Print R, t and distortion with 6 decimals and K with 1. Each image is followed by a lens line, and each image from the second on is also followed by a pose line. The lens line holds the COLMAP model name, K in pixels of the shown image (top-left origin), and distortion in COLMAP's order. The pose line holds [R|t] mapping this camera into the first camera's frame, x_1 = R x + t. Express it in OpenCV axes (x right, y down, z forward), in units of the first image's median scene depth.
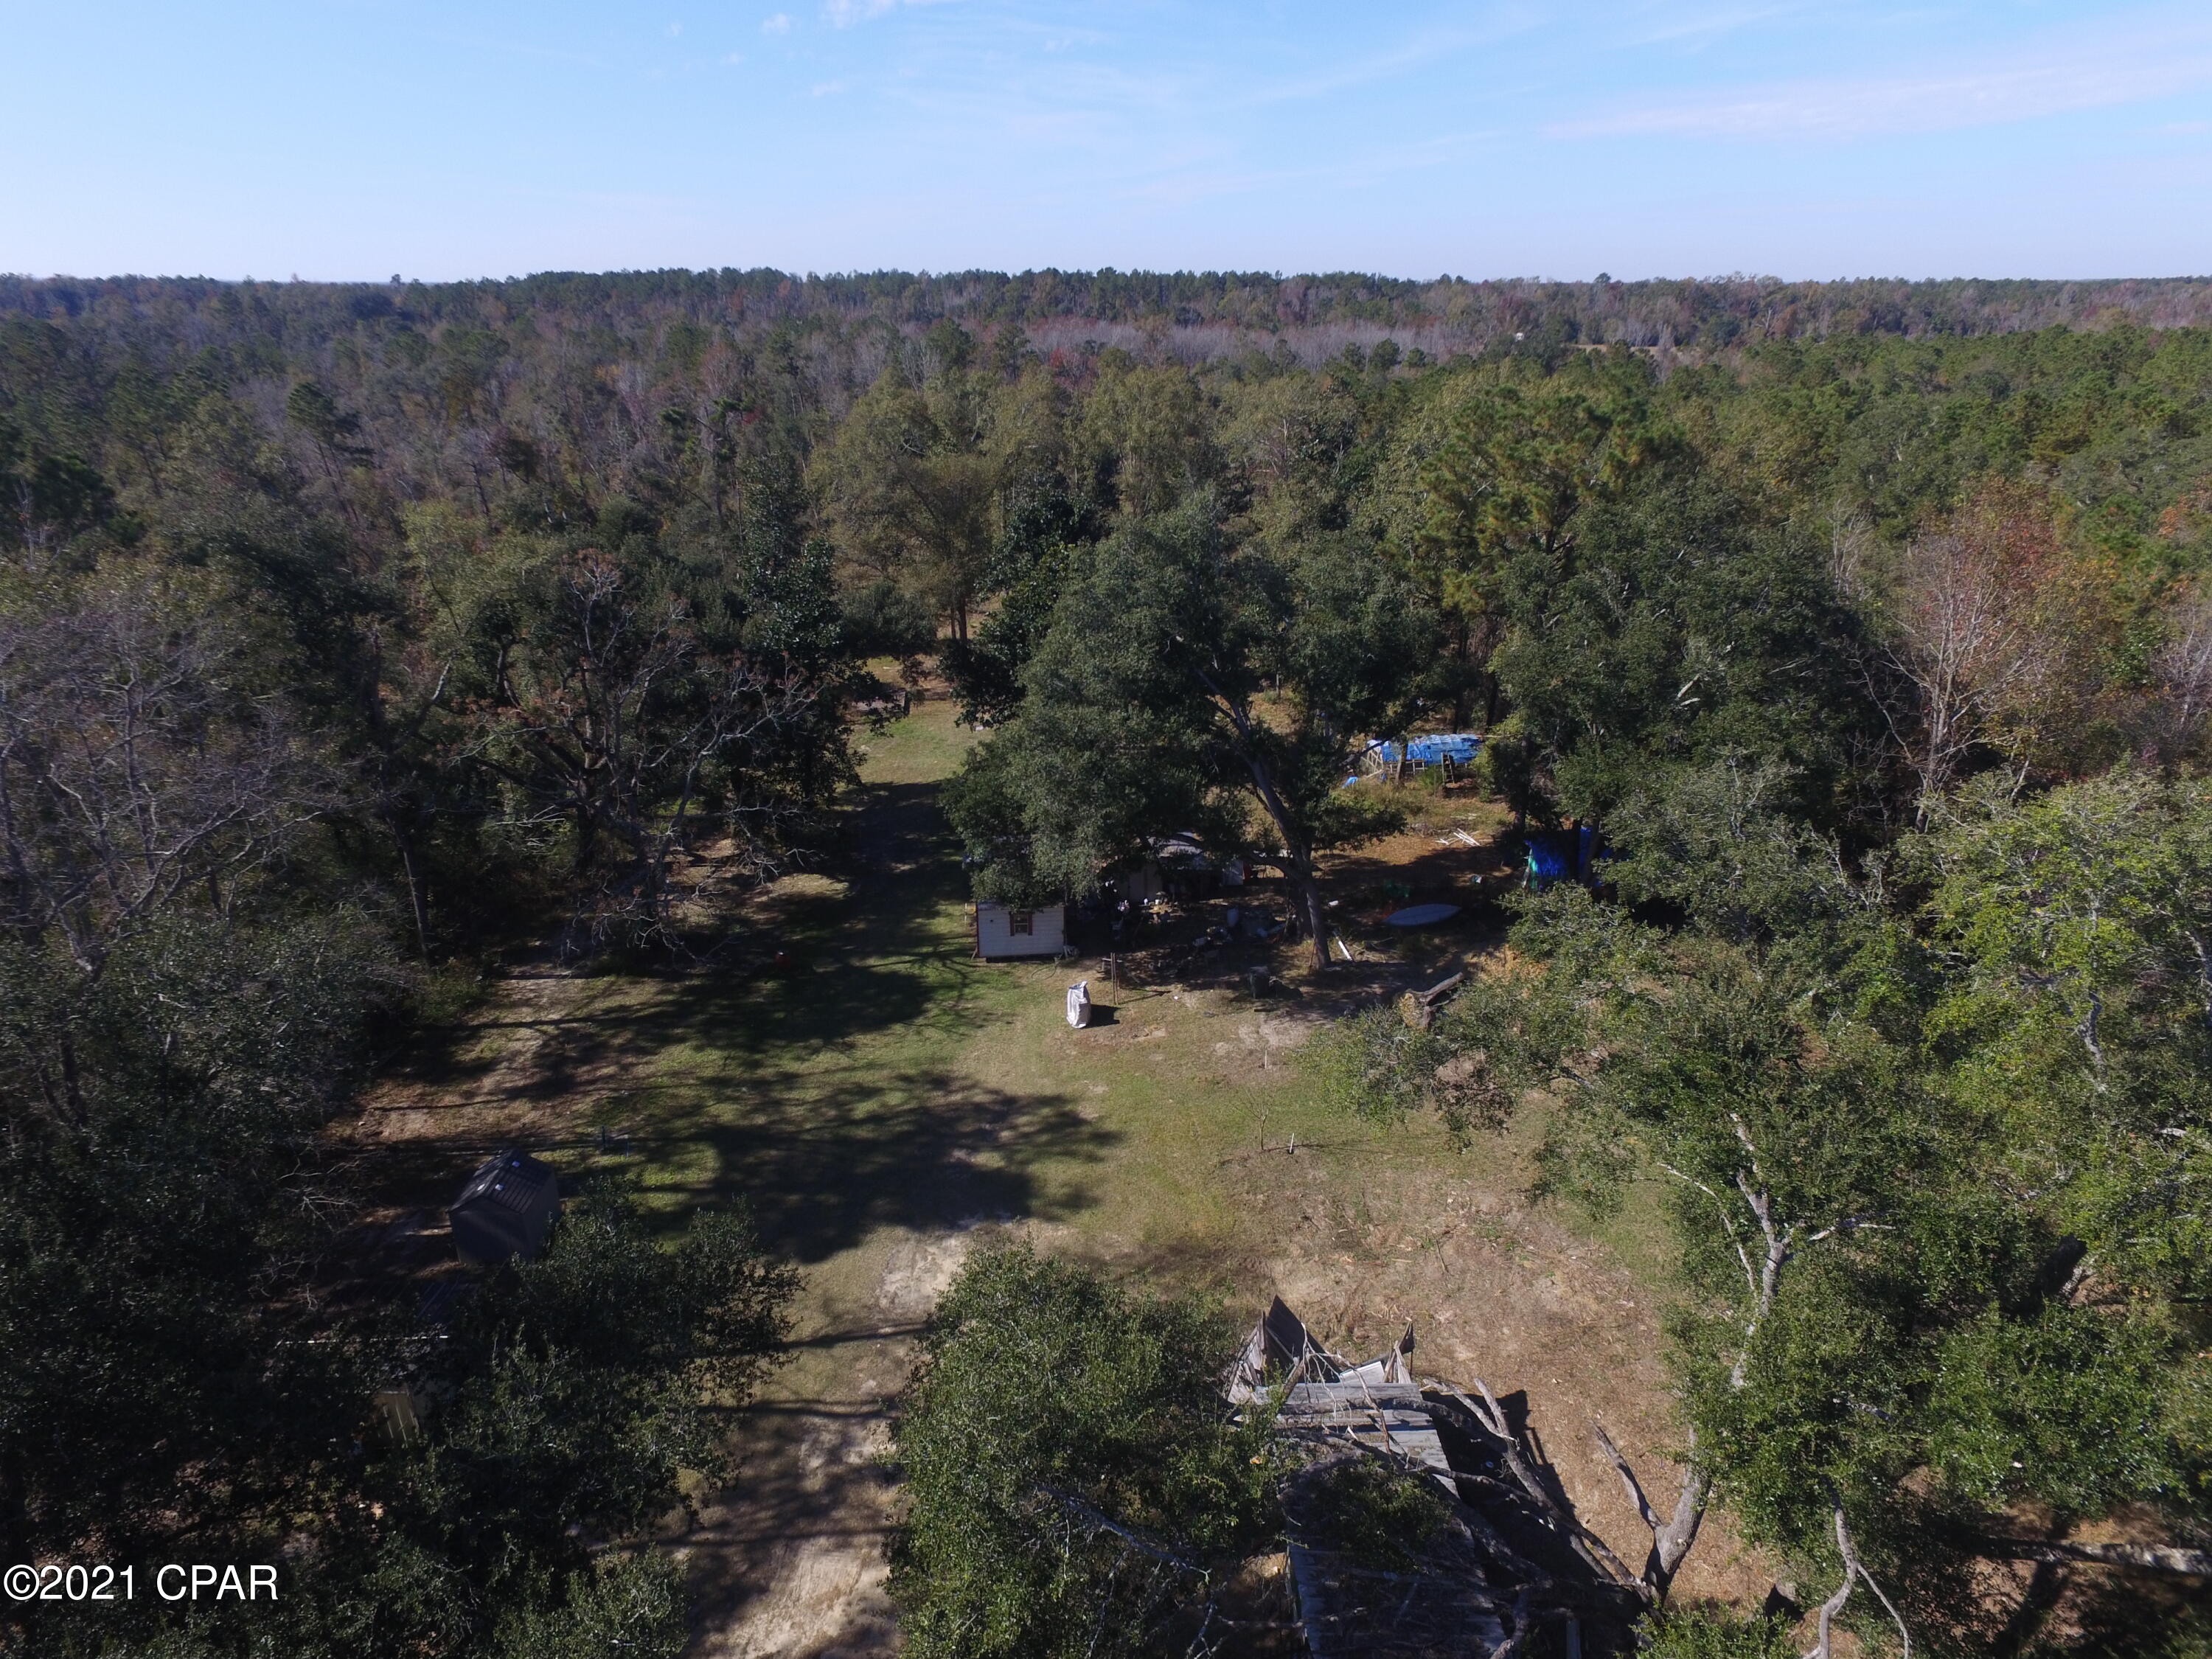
lens RADIAL K [[1287.4, 0, 1092.9], [0, 1287.4, 835.3], [0, 0, 1]] dist [-0.006348, 0.013738]
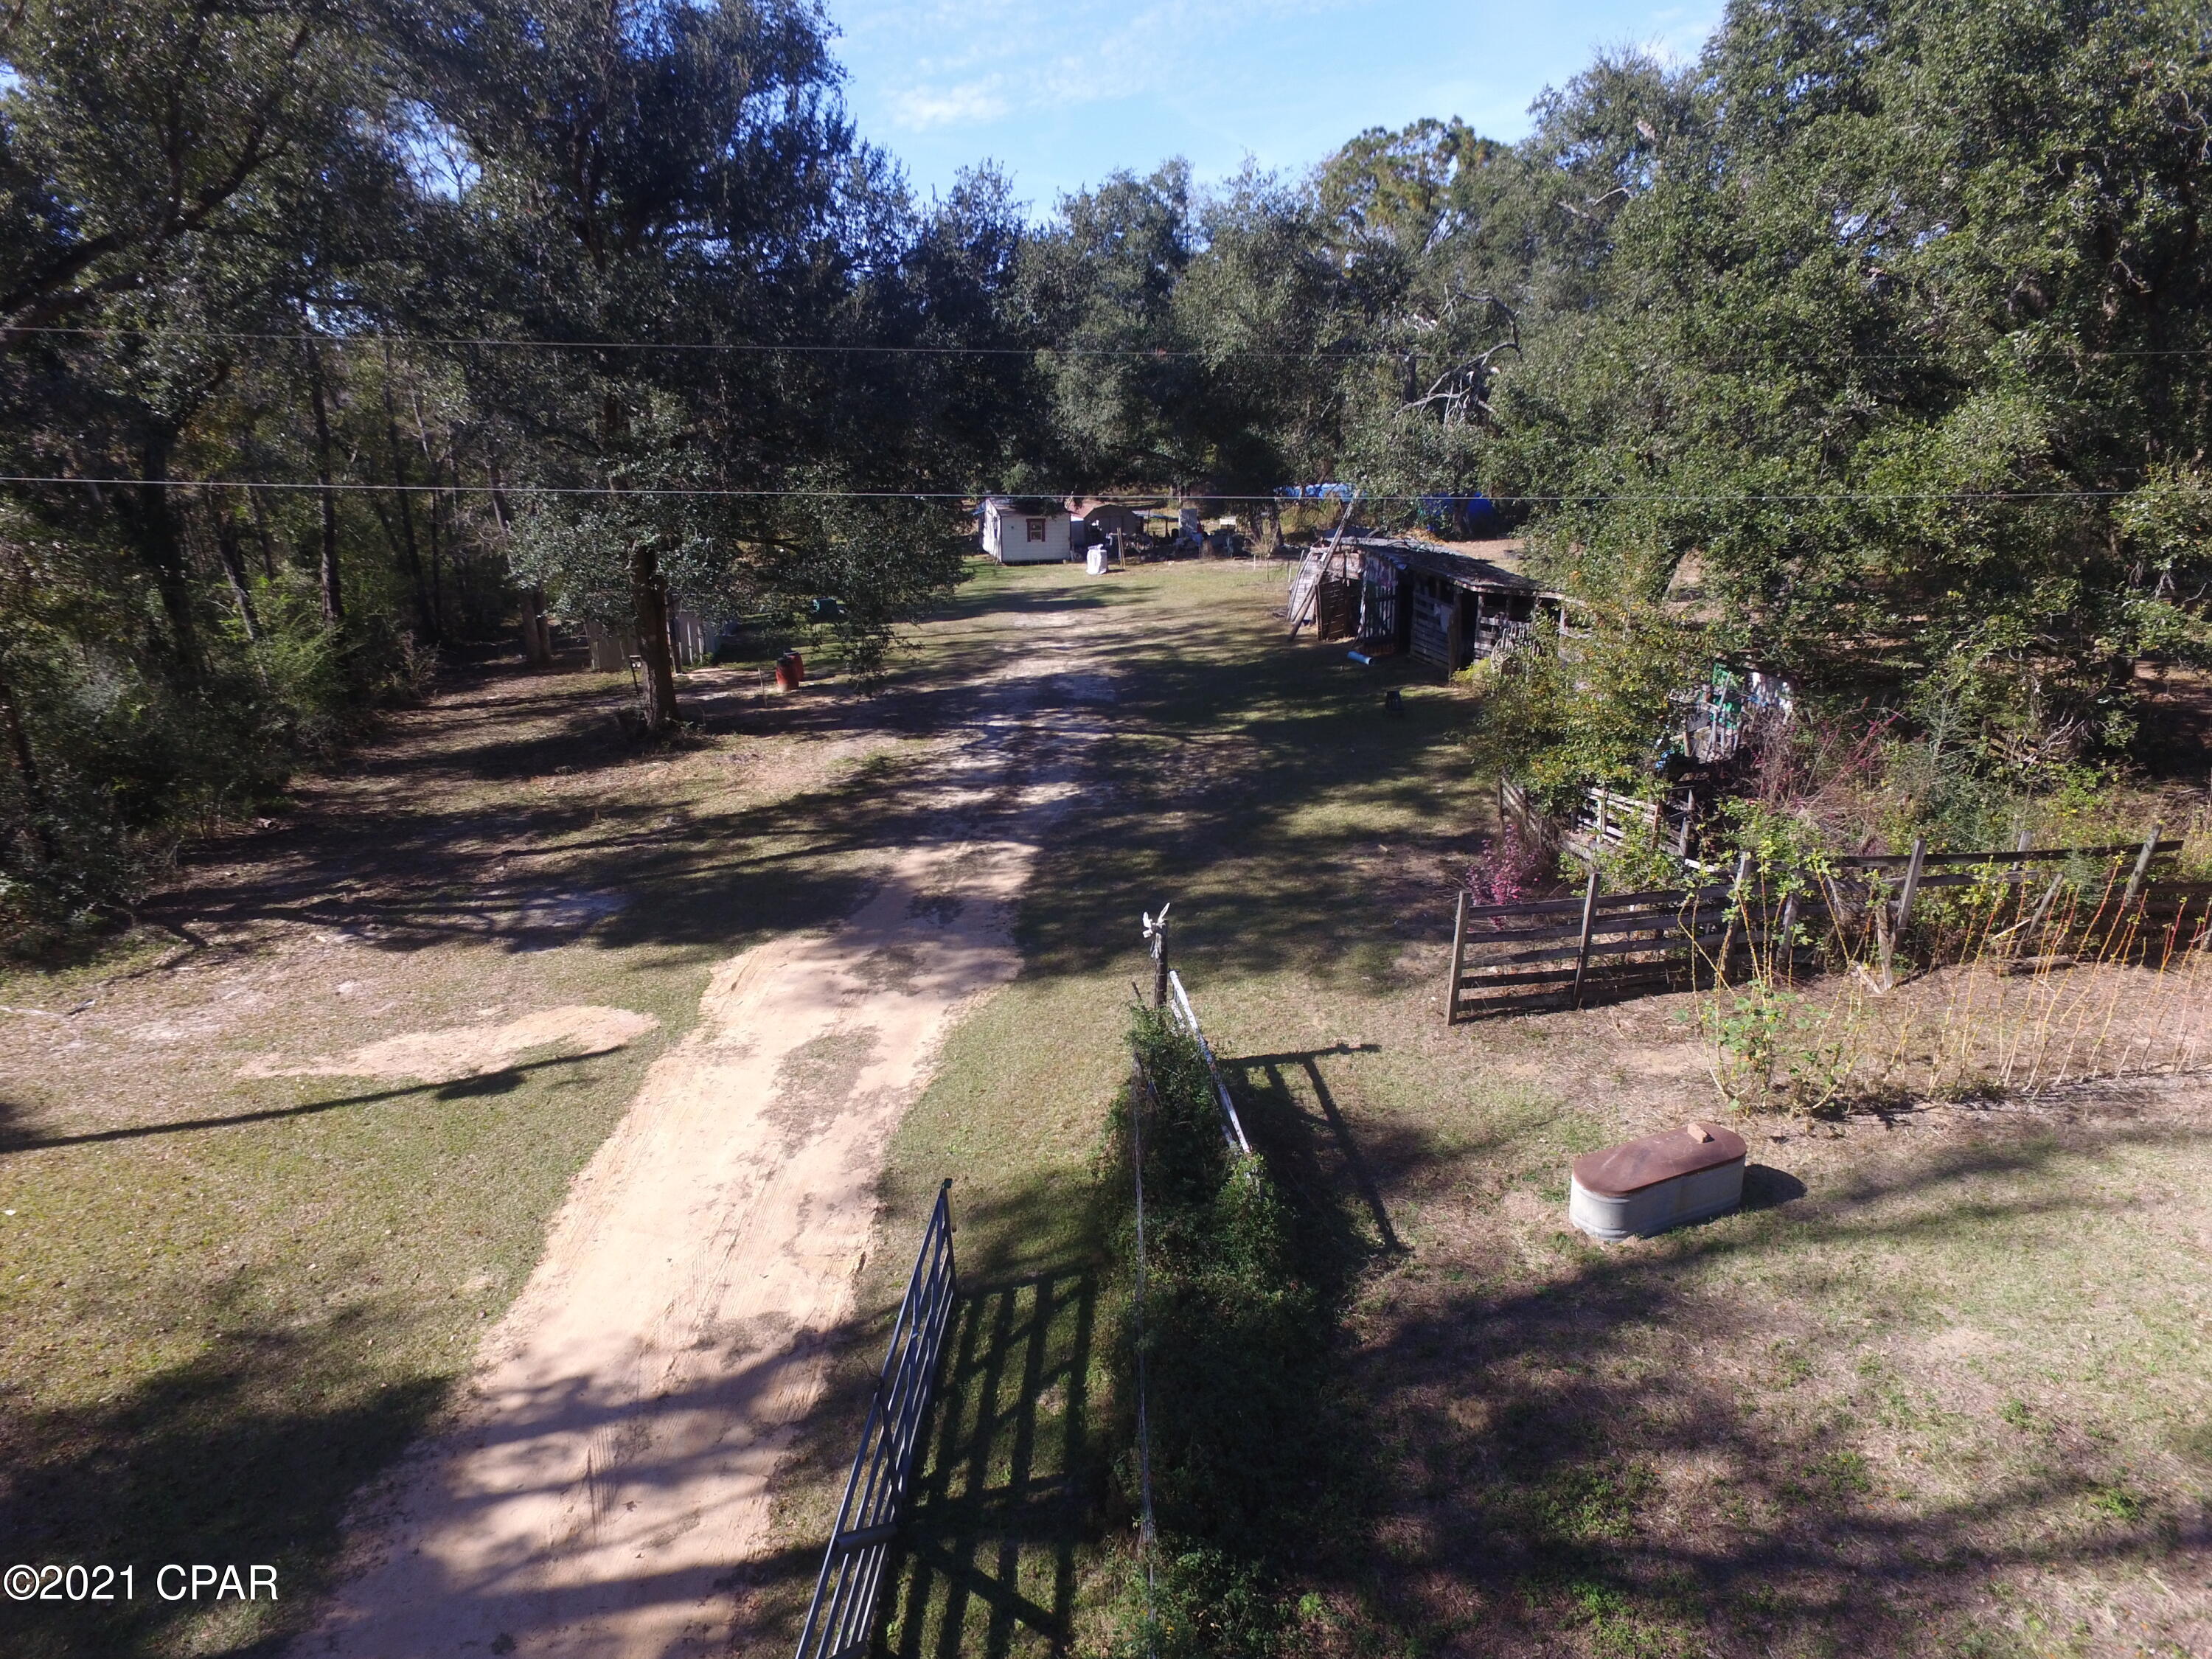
lens RADIAL K [[1287.4, 0, 1091.5], [0, 1287.4, 828.6], [0, 0, 1]] dist [-0.006348, 0.013738]
pose [[0.989425, -0.050870, 0.135835, -0.192230], [0.061559, 0.995230, -0.075681, 0.467112], [-0.131337, 0.083243, 0.987837, -0.209334]]
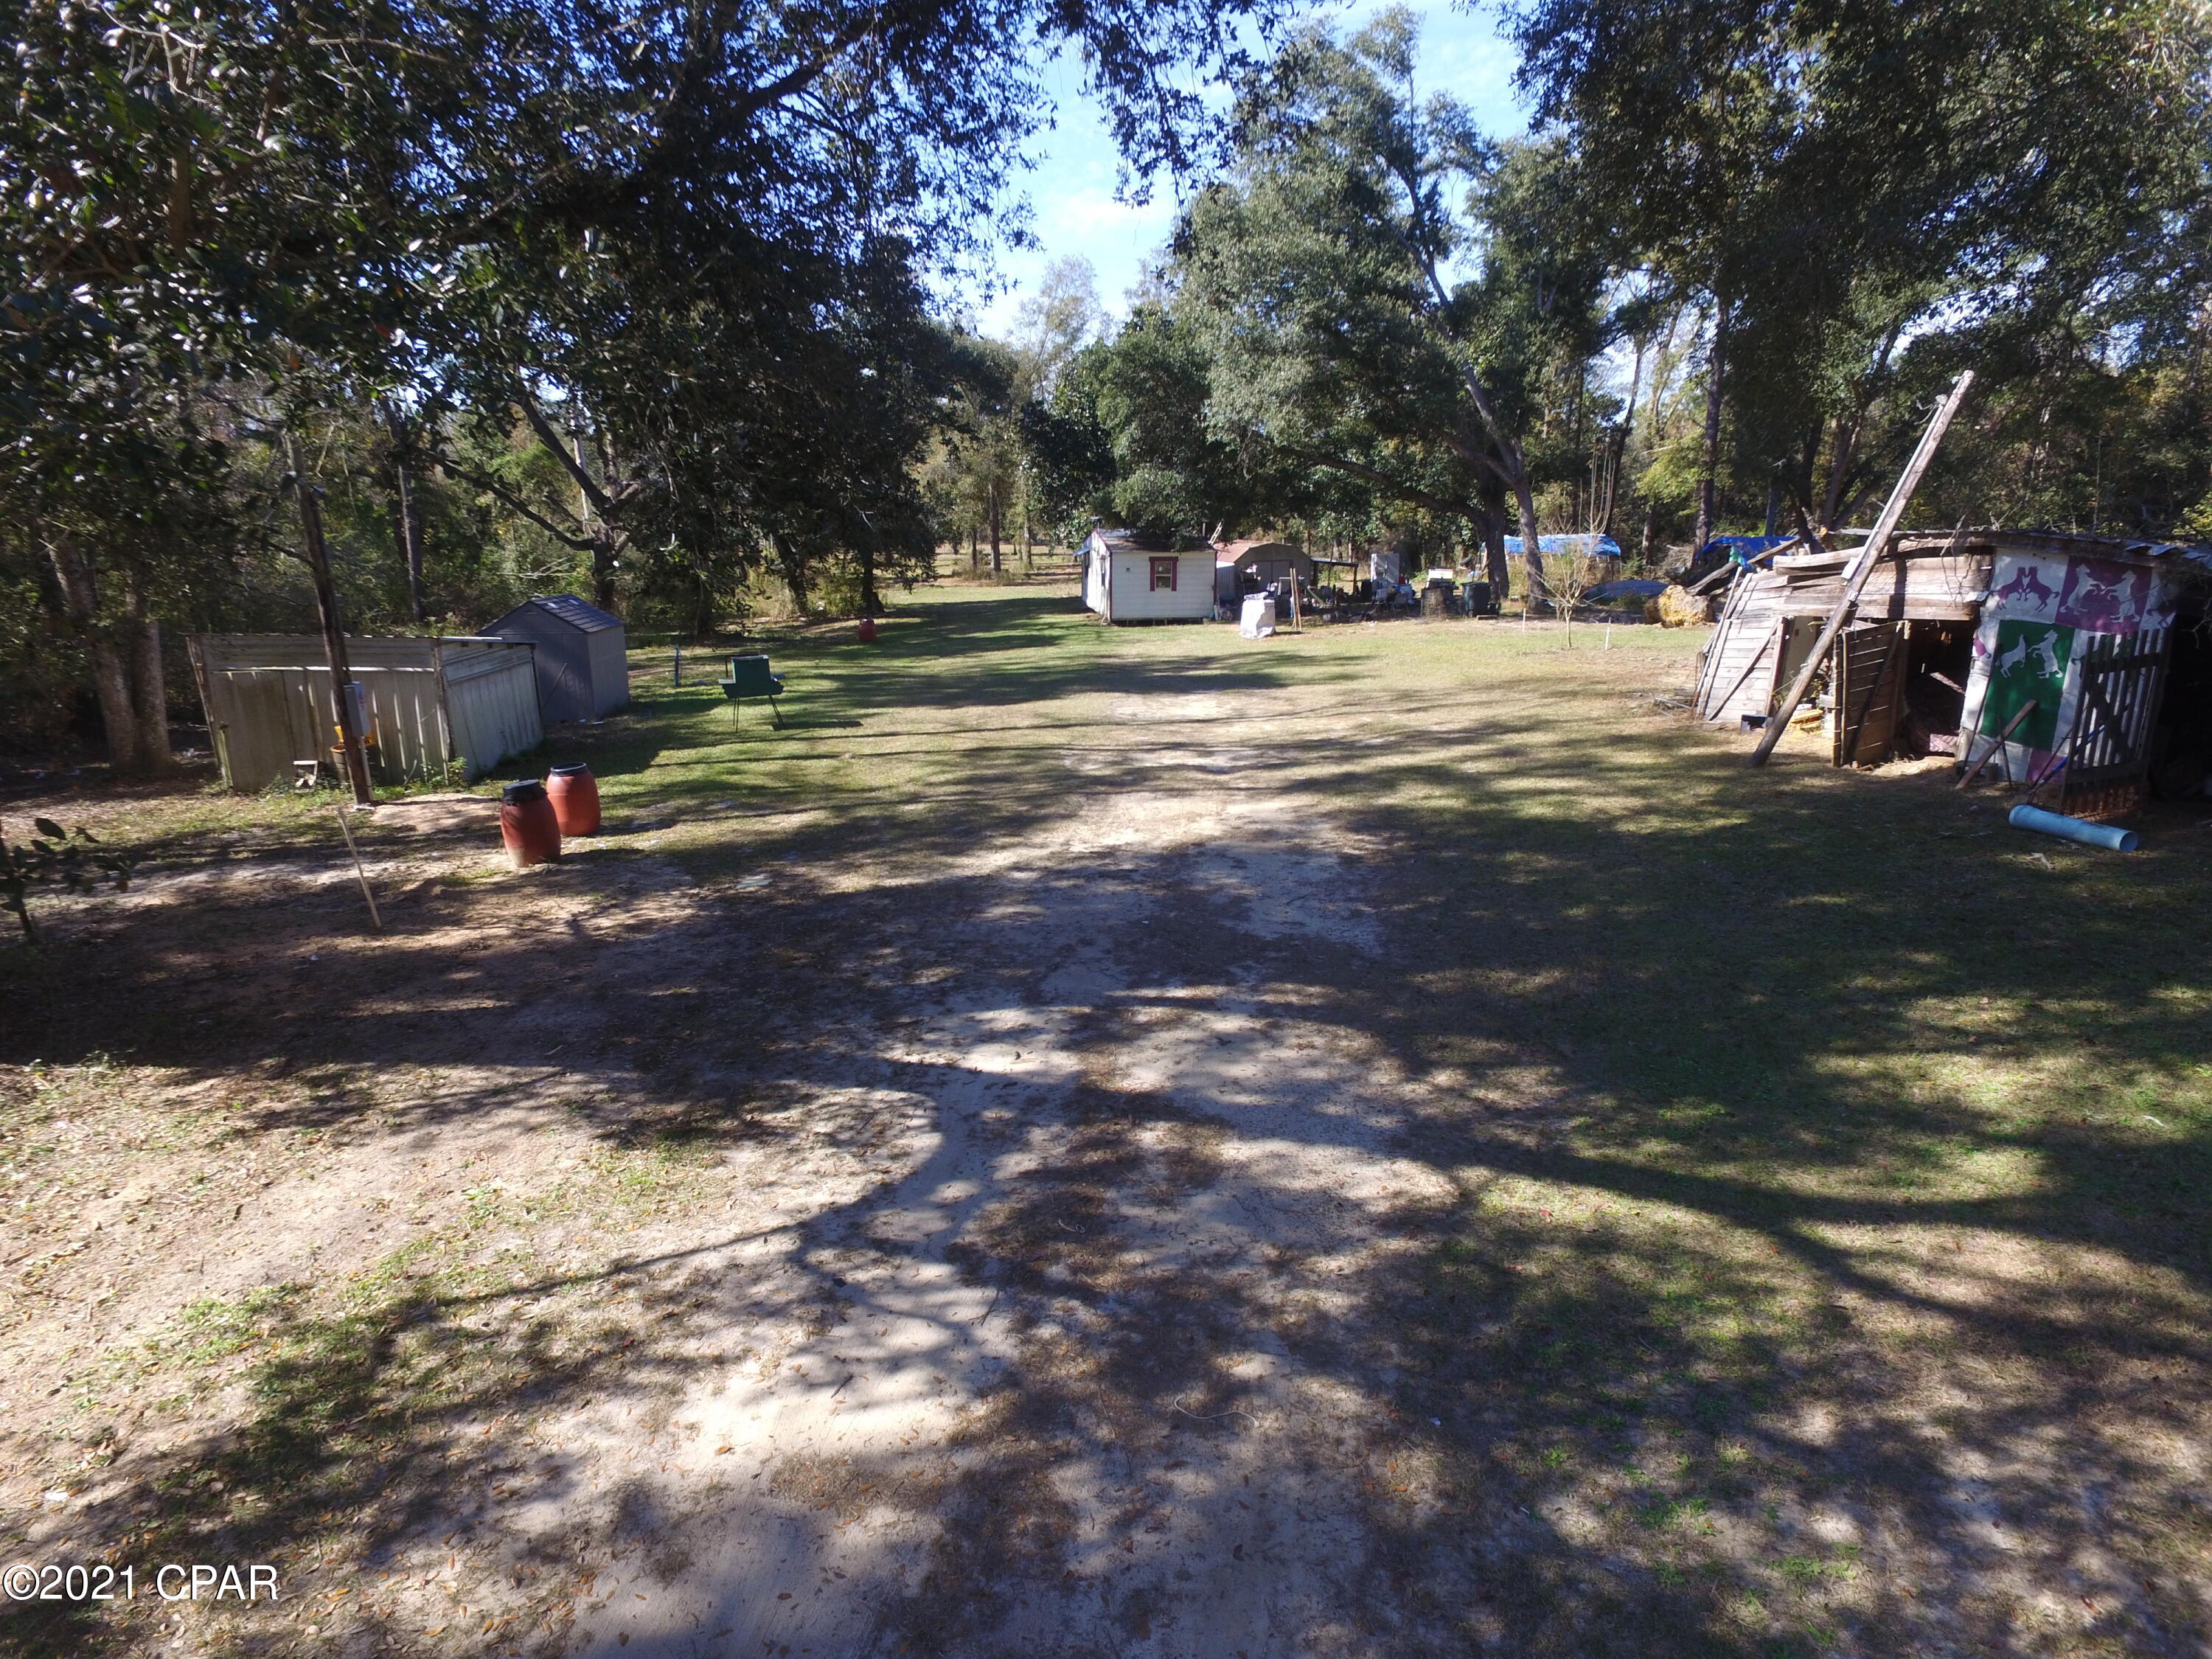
lens RADIAL K [[1287.4, 0, 1087.7], [0, 1287.4, 832.3], [0, 0, 1]] dist [-0.006348, 0.013738]
pose [[0.999060, -0.011388, 0.041822, -0.145353], [0.017366, 0.989207, -0.145495, 0.362156], [-0.039714, 0.146084, 0.988475, 0.226590]]
